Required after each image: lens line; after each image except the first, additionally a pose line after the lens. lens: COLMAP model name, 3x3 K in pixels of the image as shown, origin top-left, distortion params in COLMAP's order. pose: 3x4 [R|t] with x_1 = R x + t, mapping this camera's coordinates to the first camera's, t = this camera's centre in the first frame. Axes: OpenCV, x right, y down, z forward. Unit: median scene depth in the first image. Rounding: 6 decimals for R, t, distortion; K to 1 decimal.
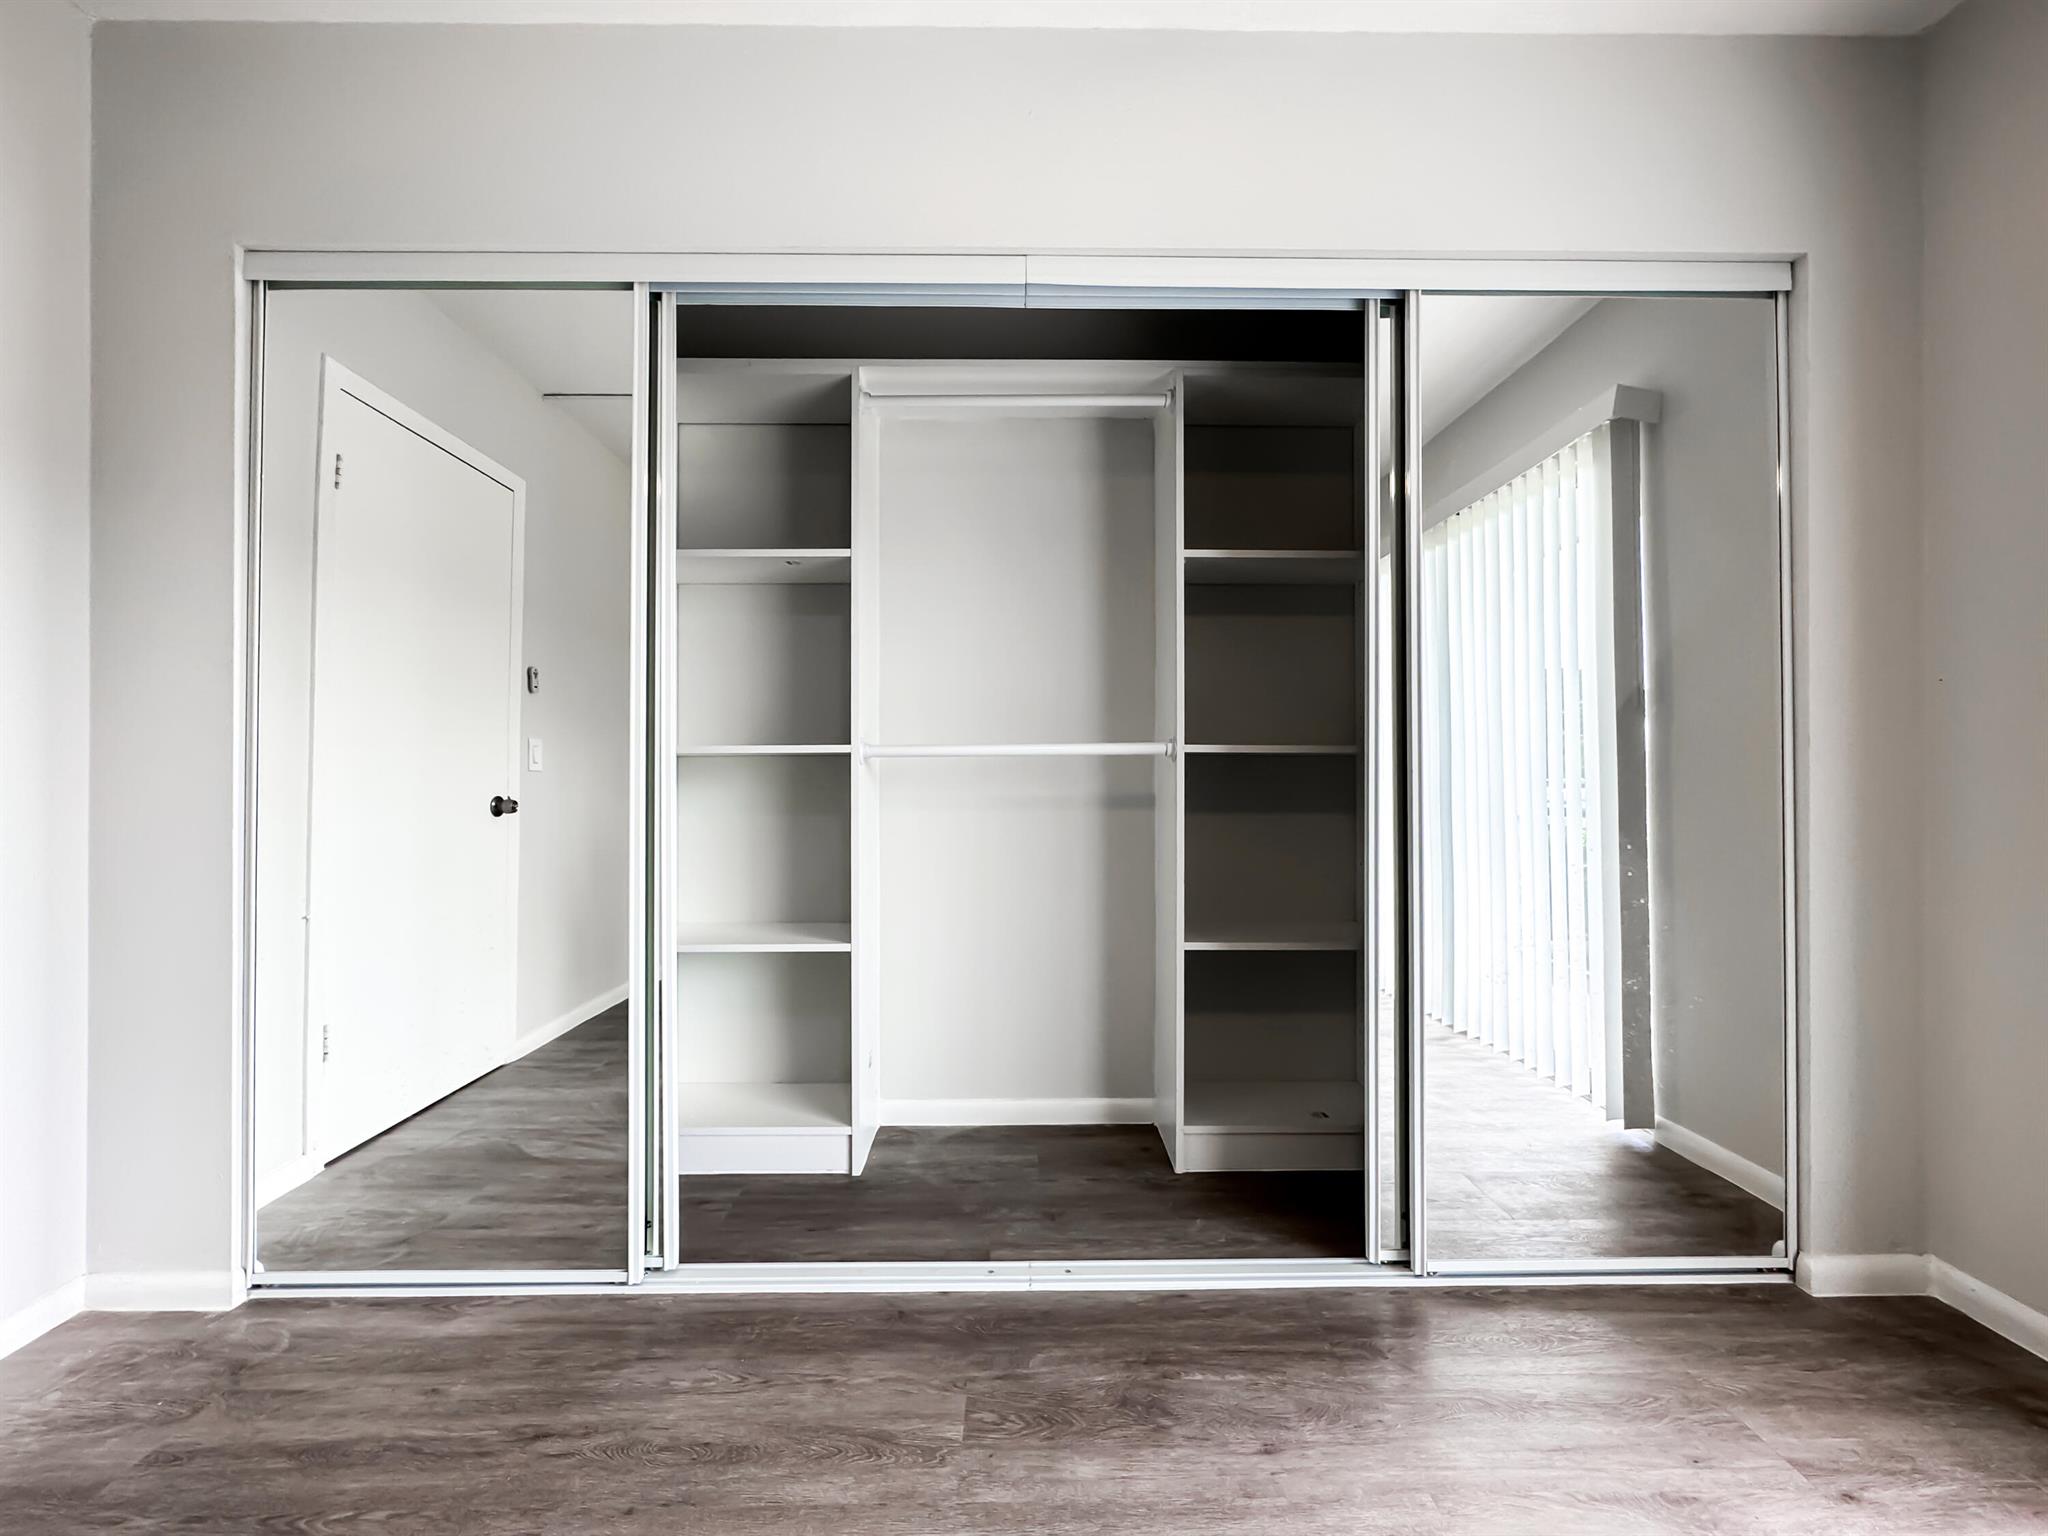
lens RADIAL K [[836.7, 0, 1024.0], [0, 836.7, 768.0], [0, 0, 1]] dist [-0.001513, 0.000191]
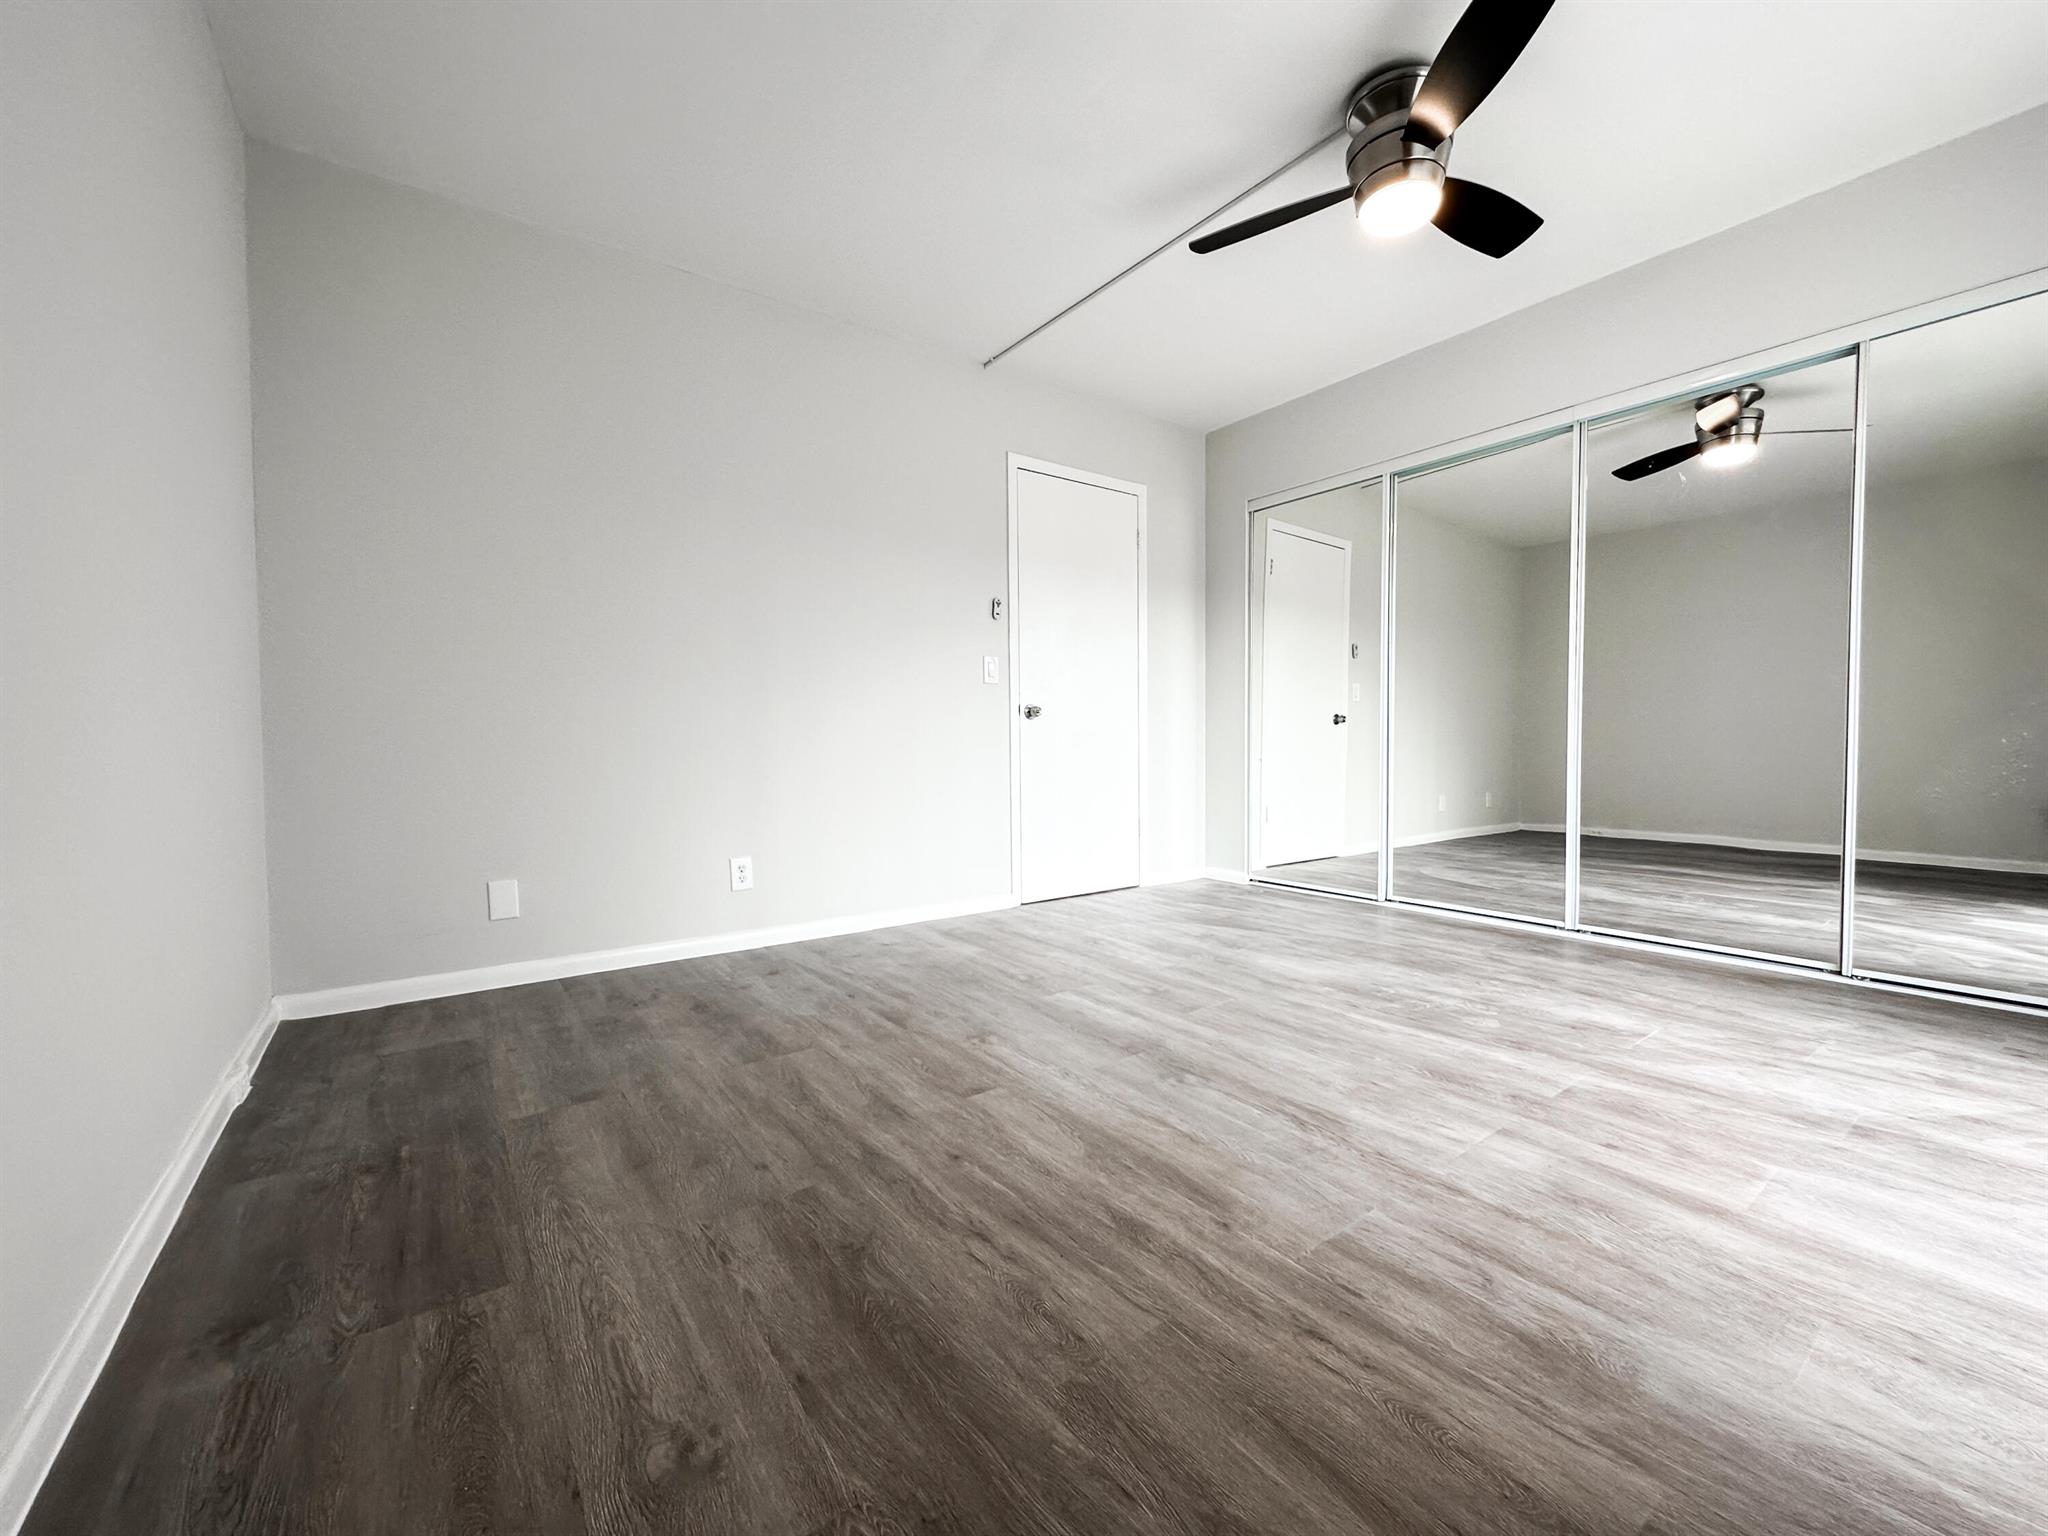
lens RADIAL K [[816.0, 0, 1022.2], [0, 816.0, 766.6], [0, 0, 1]] dist [-0.004670, 0.001270]
pose [[0.583190, 0.024925, -0.811953, 0.610809], [0.007796, 0.999311, 0.036276, 0.106111], [0.812298, -0.027486, 0.582594, -0.875887]]
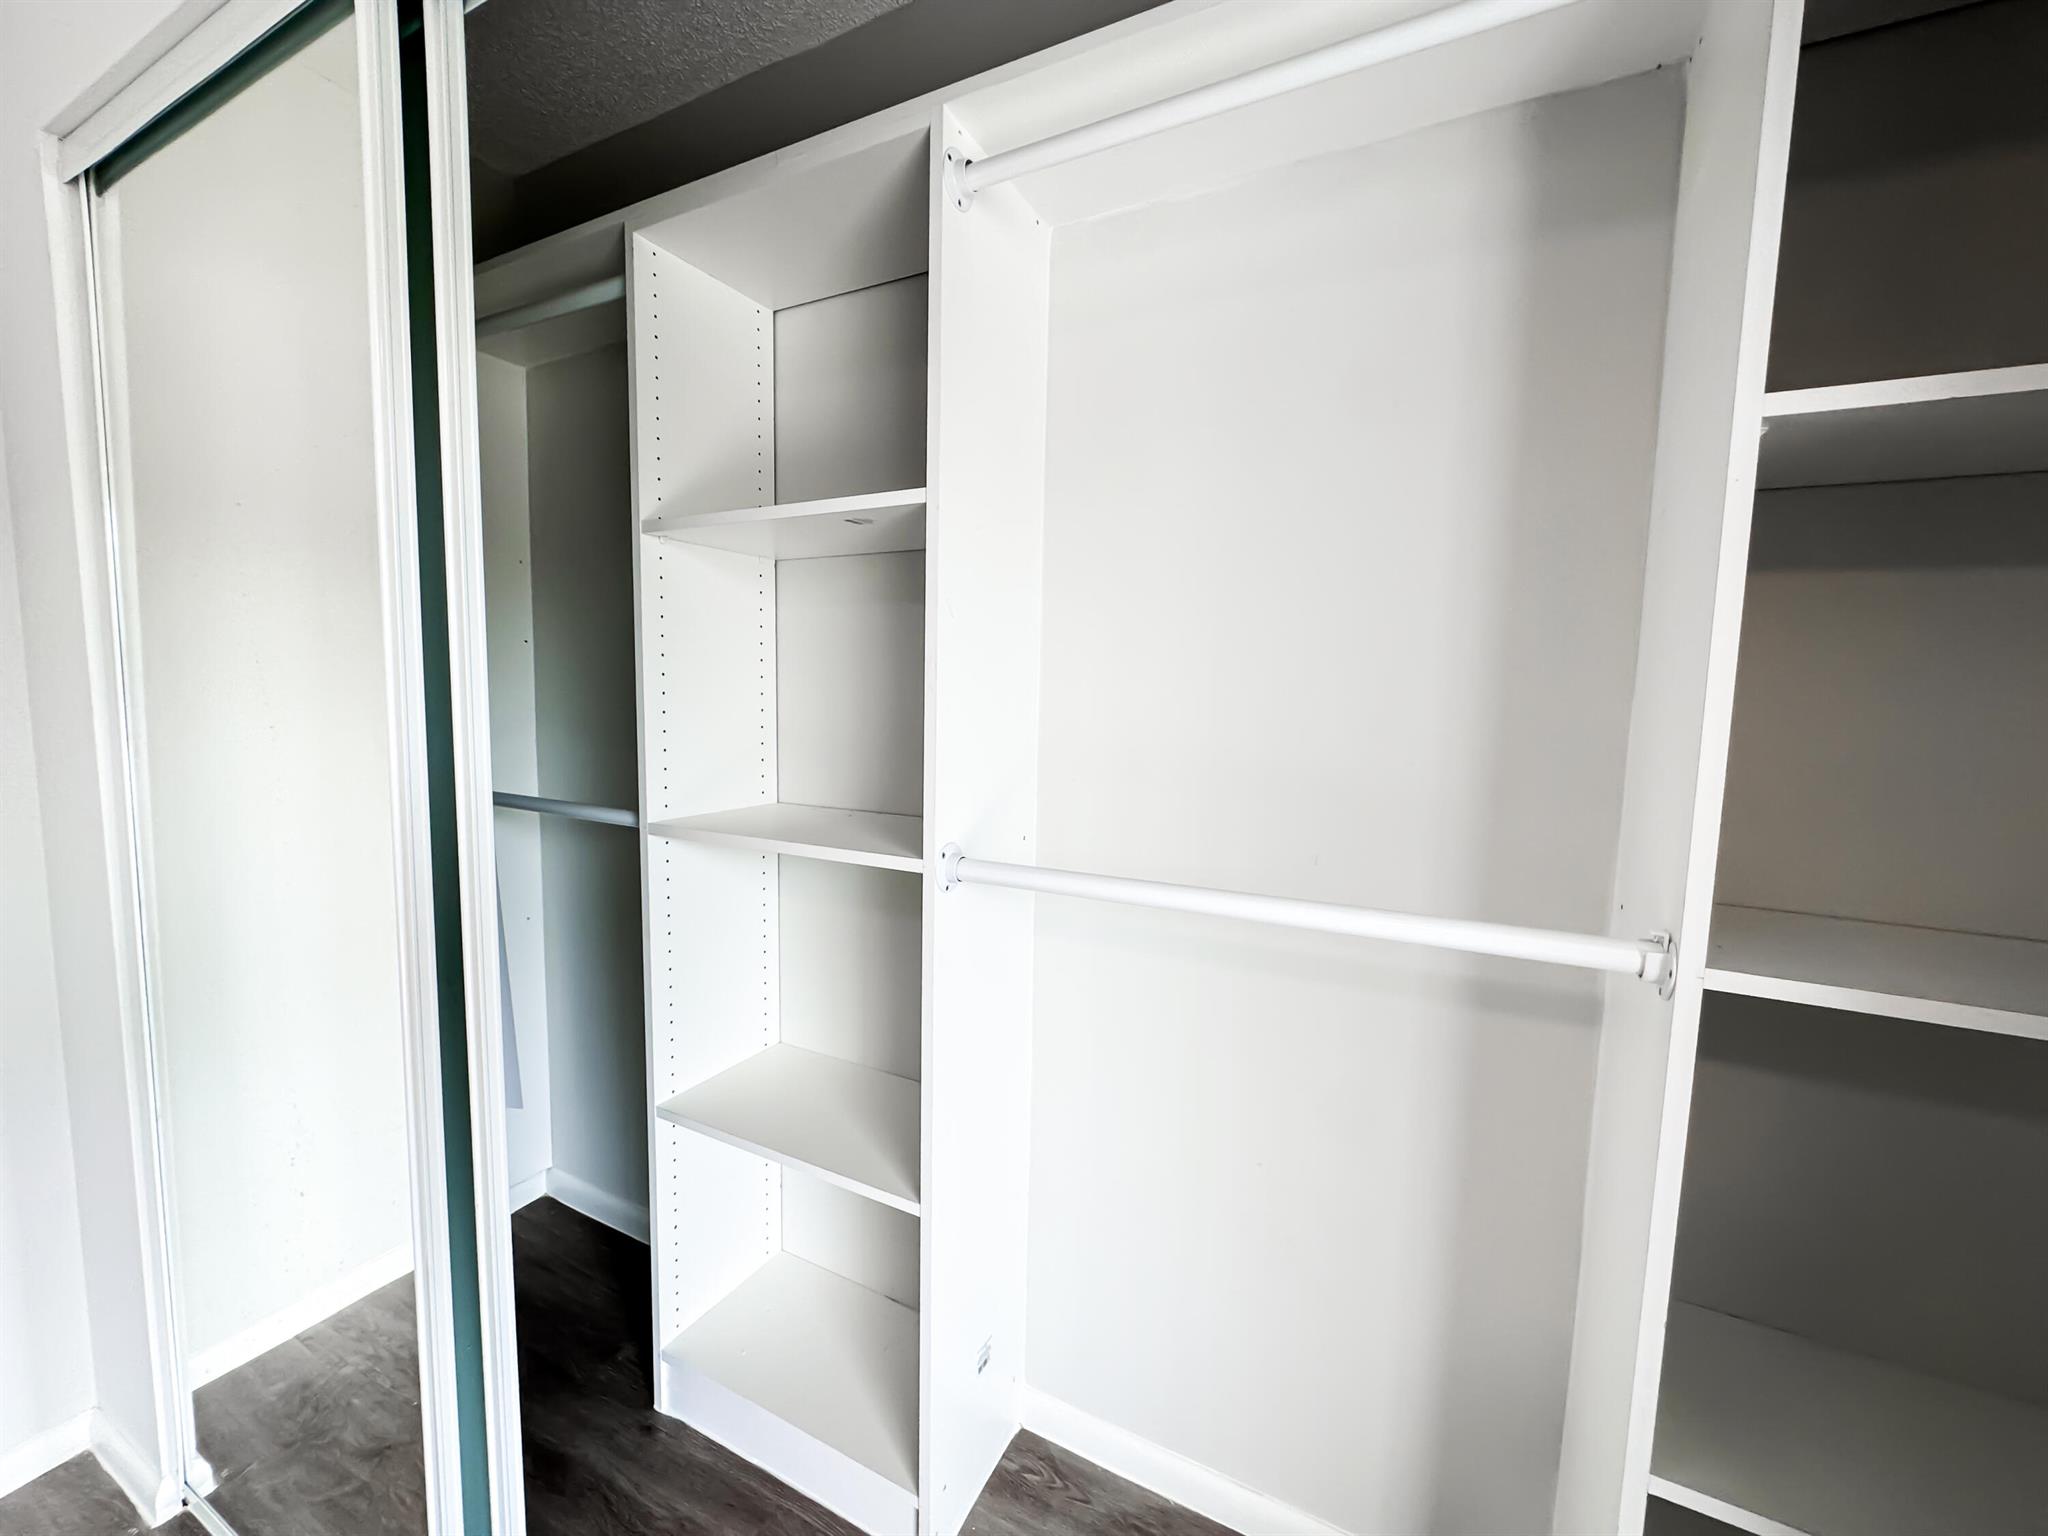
lens RADIAL K [[828.8, 0, 1024.6], [0, 828.8, 757.7], [0, 0, 1]] dist [0.010990, 0.000256]
pose [[0.876214, 0.064634, -0.477569, 0.102299], [-0.020220, 0.995023, 0.097568, -0.144496], [0.481499, -0.075834, 0.873160, 0.557982]]
